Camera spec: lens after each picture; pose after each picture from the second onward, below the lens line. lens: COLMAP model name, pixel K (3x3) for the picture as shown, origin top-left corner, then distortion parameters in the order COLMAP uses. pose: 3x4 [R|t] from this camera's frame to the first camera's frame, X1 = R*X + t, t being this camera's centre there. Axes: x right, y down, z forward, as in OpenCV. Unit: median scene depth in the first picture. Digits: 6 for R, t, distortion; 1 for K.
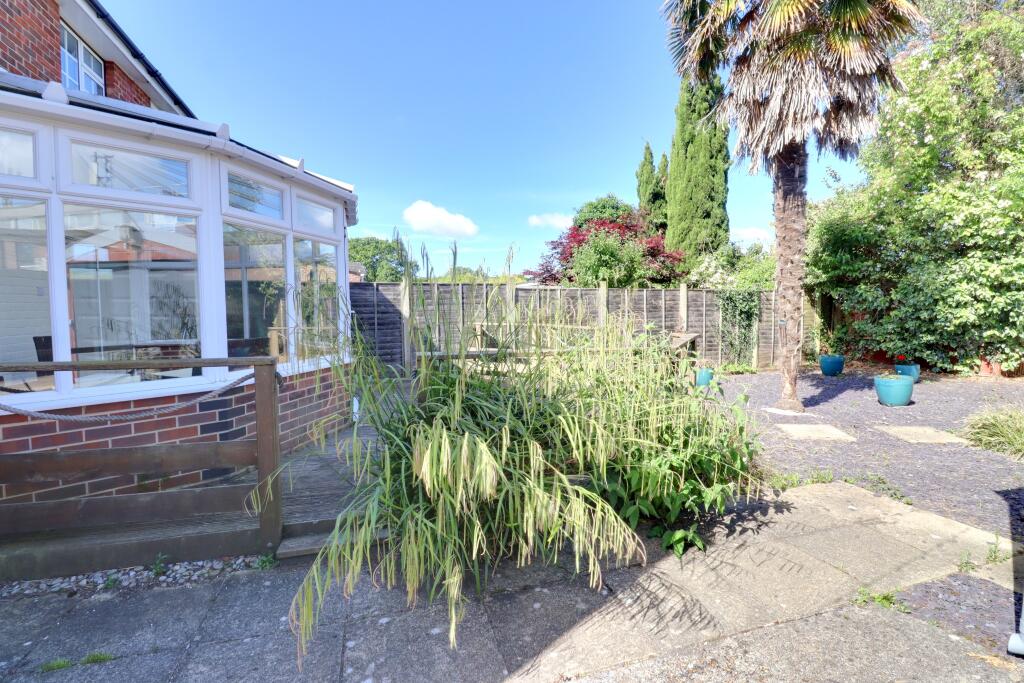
lens RADIAL K [[469.7, 0, 526.6], [0, 469.7, 334.7], [0, 0, 1]] dist [-0.009744, -0.008402]
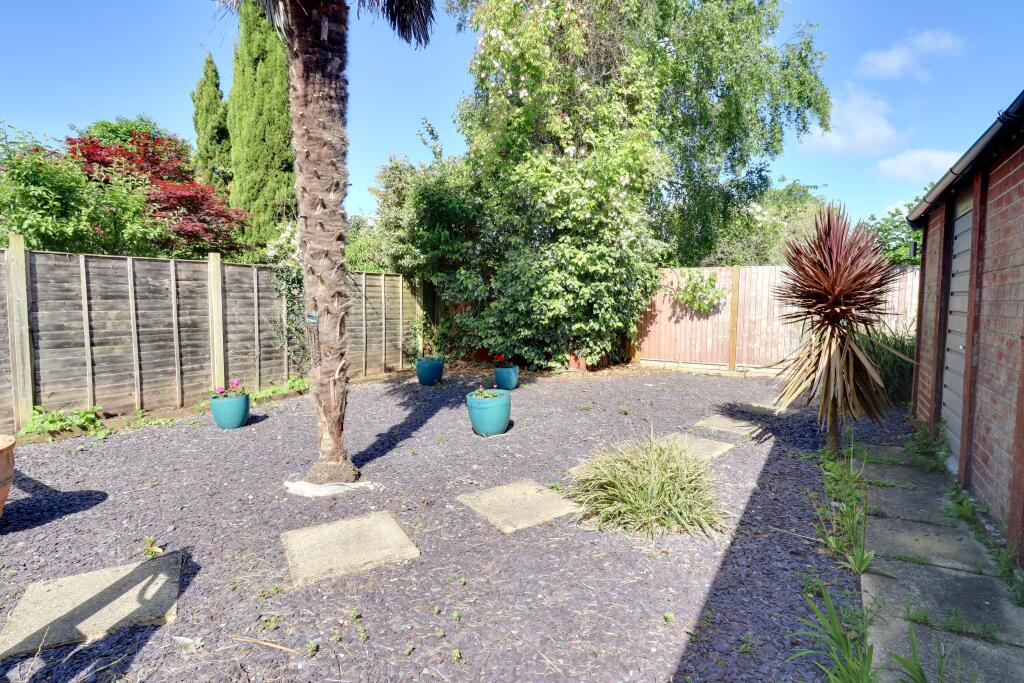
lens RADIAL K [[507.7, 0, 522.9], [0, 507.7, 336.7], [0, 0, 1]] dist [-0.008865, -0.001594]
pose [[0.759171, -0.032620, 0.650073, 0.215266], [0.019357, 0.999433, 0.027546, -0.011088], [-0.650603, -0.008329, 0.759373, 0.248928]]
